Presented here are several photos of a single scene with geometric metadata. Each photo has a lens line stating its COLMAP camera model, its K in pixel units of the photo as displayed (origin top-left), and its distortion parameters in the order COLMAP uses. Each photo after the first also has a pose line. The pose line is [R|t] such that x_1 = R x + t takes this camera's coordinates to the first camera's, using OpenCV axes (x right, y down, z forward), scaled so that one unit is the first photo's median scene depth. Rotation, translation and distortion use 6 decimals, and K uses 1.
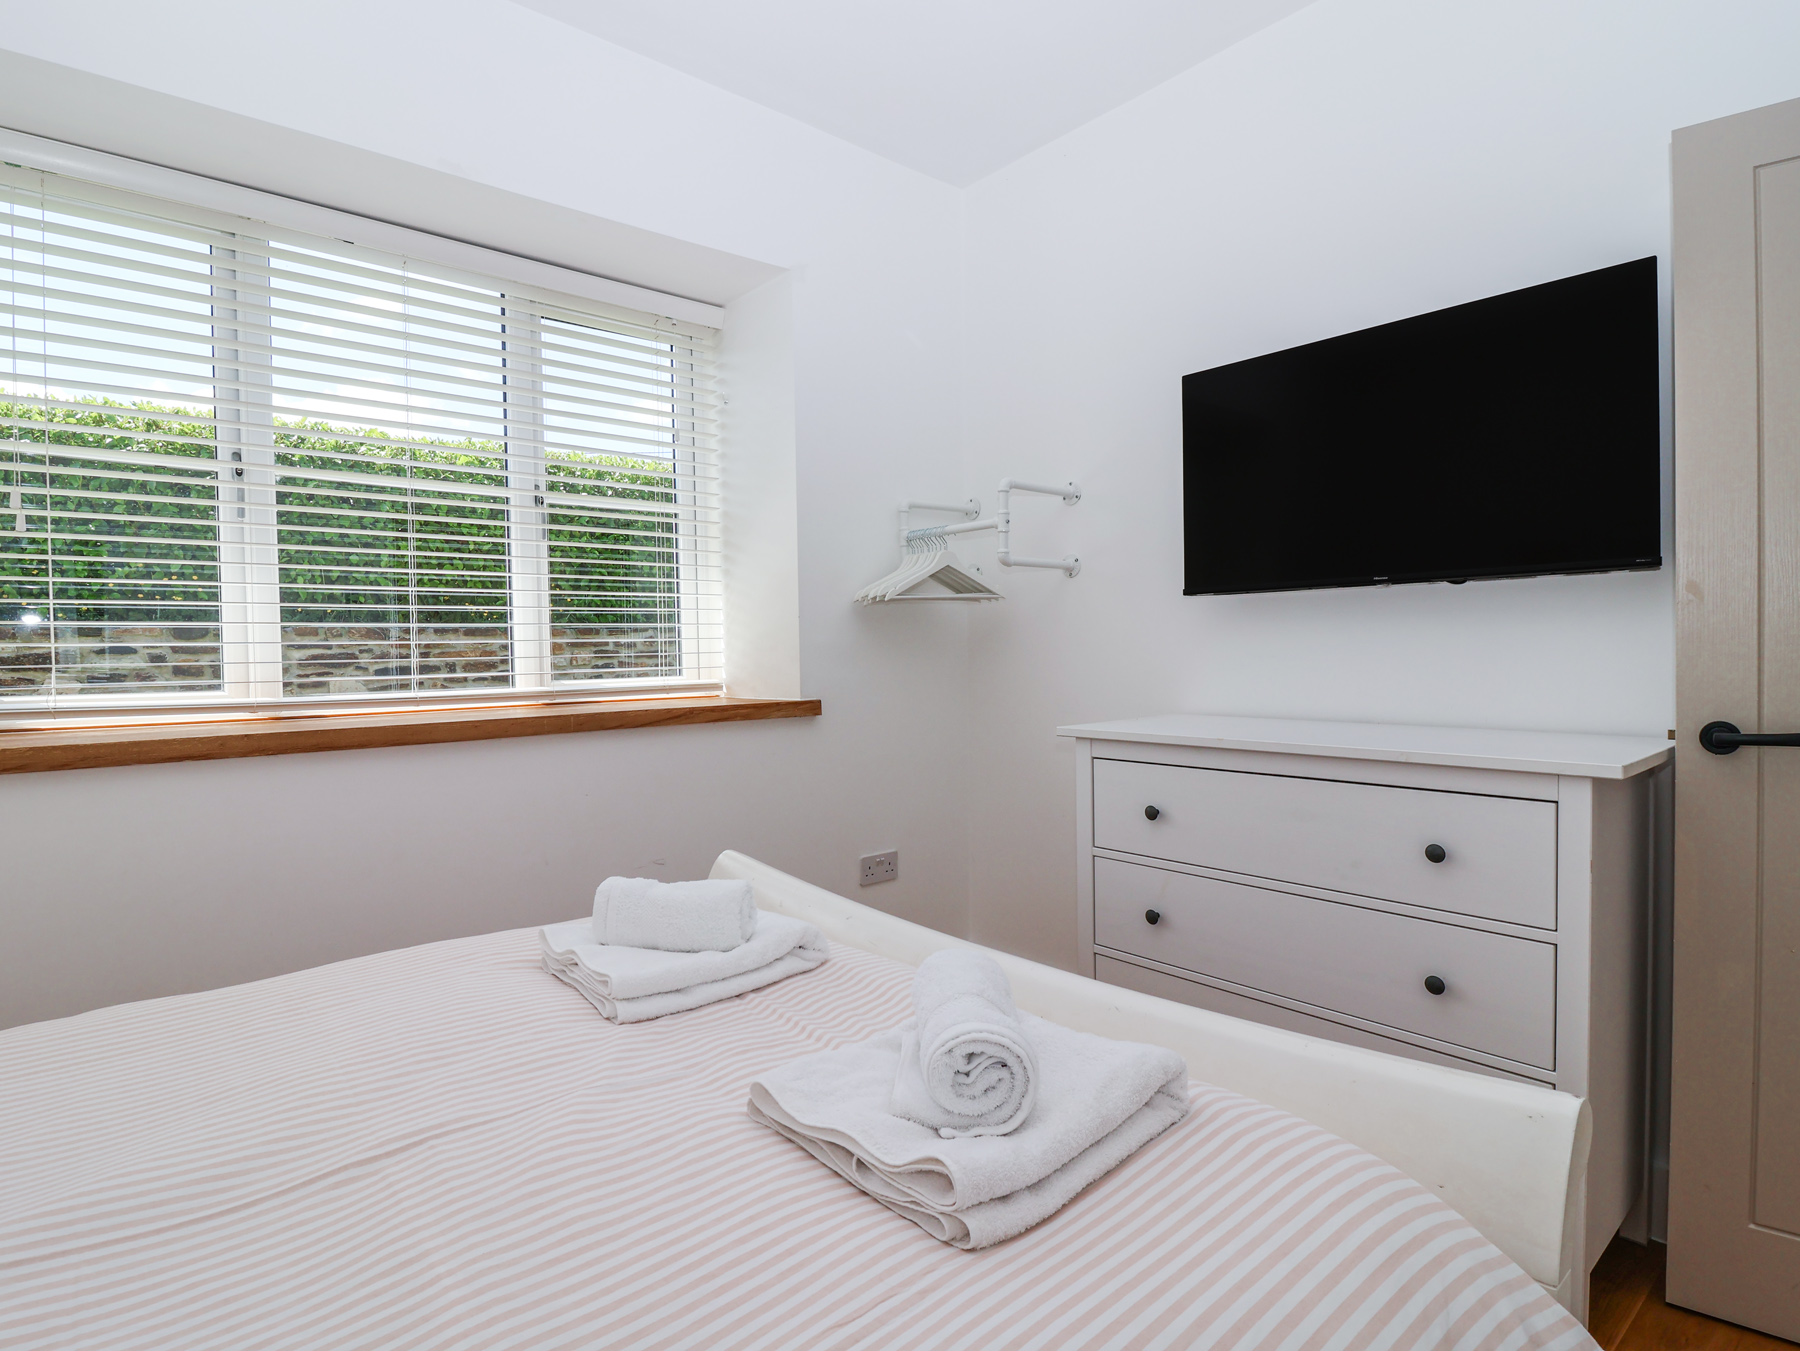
lens RADIAL K [[941.2, 0, 893.4], [0, 941.2, 669.9], [0, 0, 1]] dist [0.007887, -0.017656]
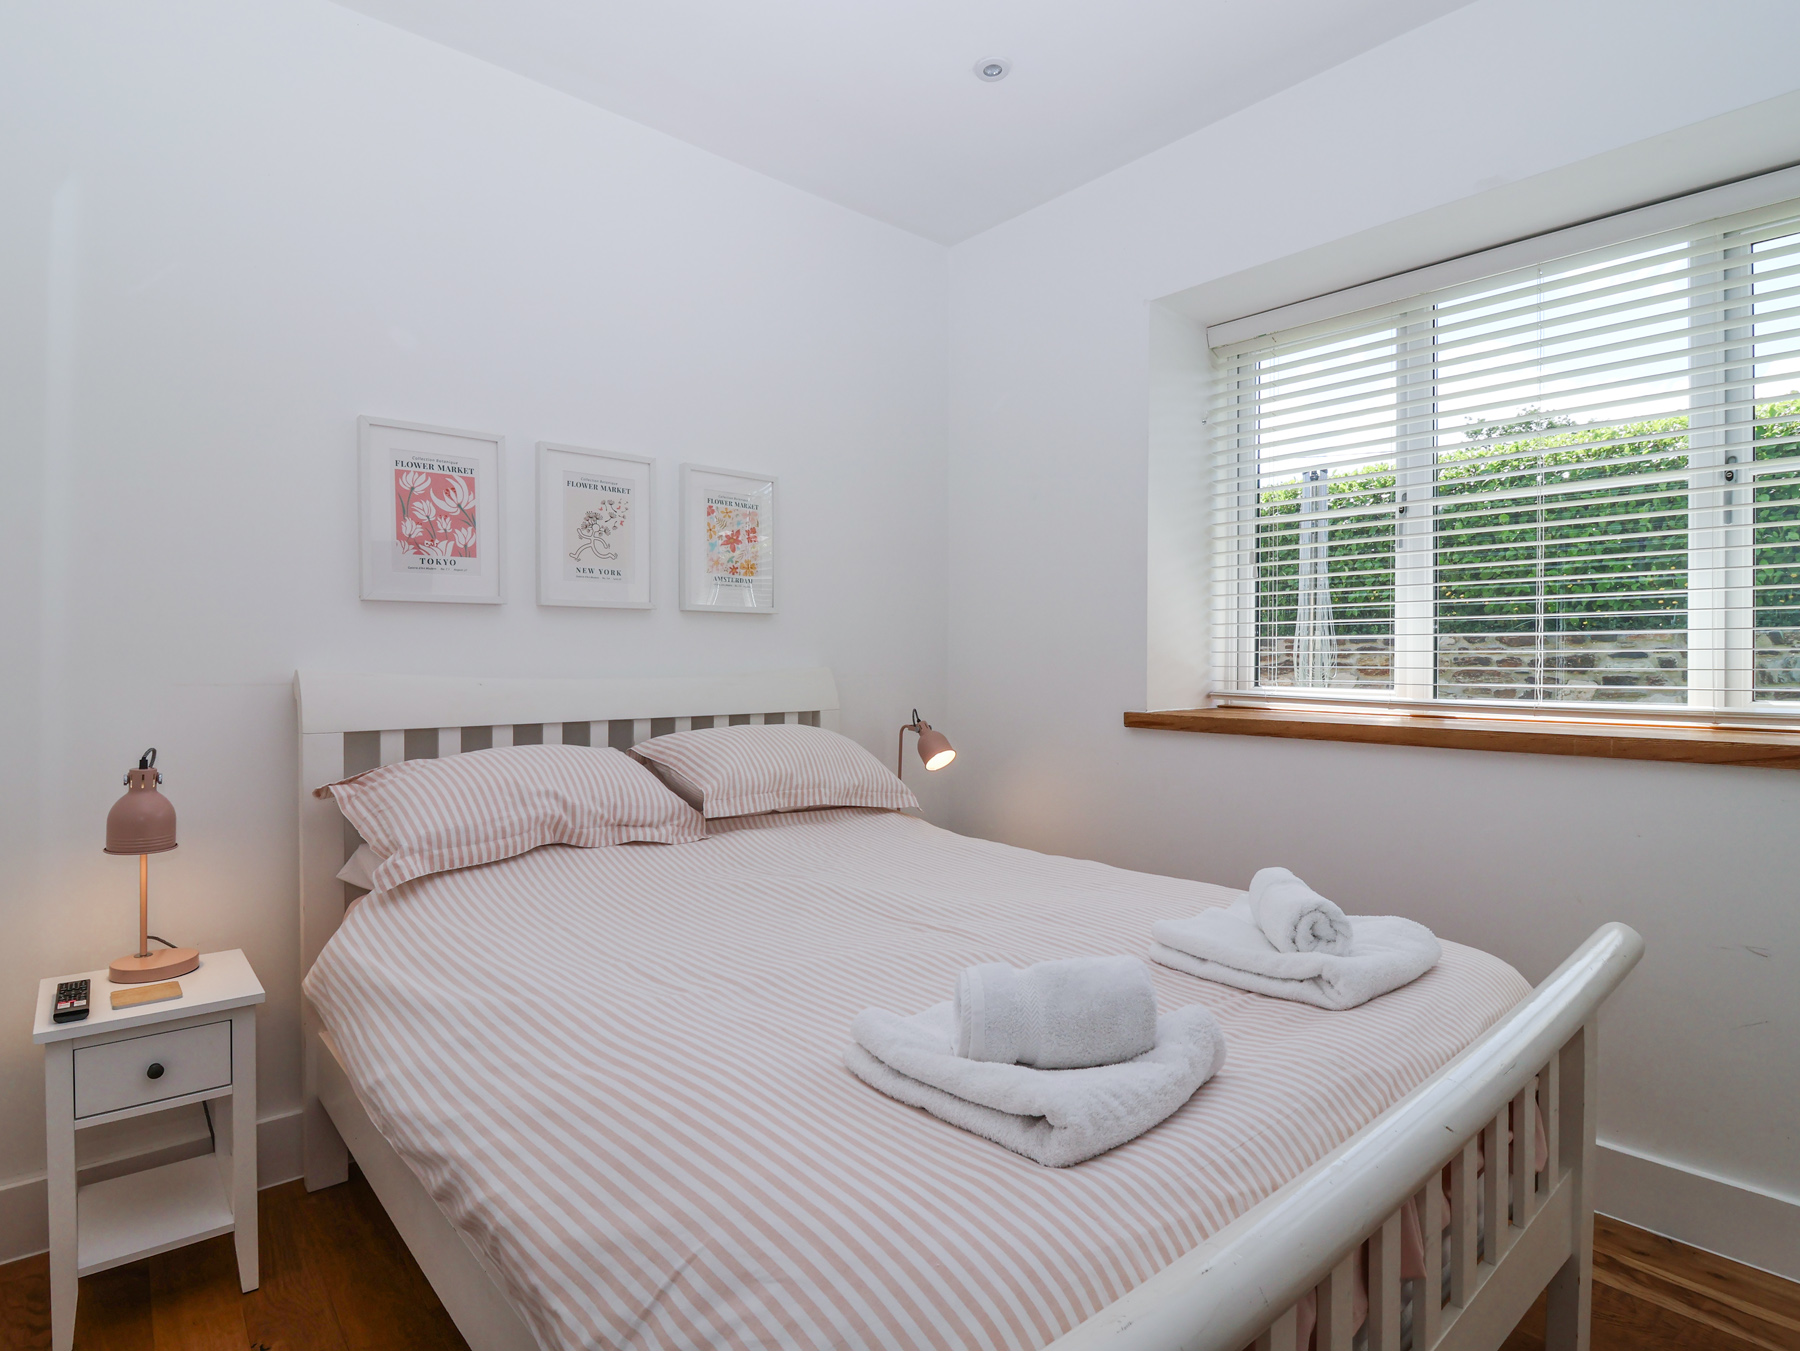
lens RADIAL K [[941.2, 0, 893.4], [0, 941.2, 669.9], [0, 0, 1]] dist [0.007887, -0.017656]
pose [[0.012892, 0.026141, -0.999575, 0.468337], [-0.027785, 0.999282, 0.025775, -0.016315], [0.999531, 0.027441, 0.013609, 0.308841]]
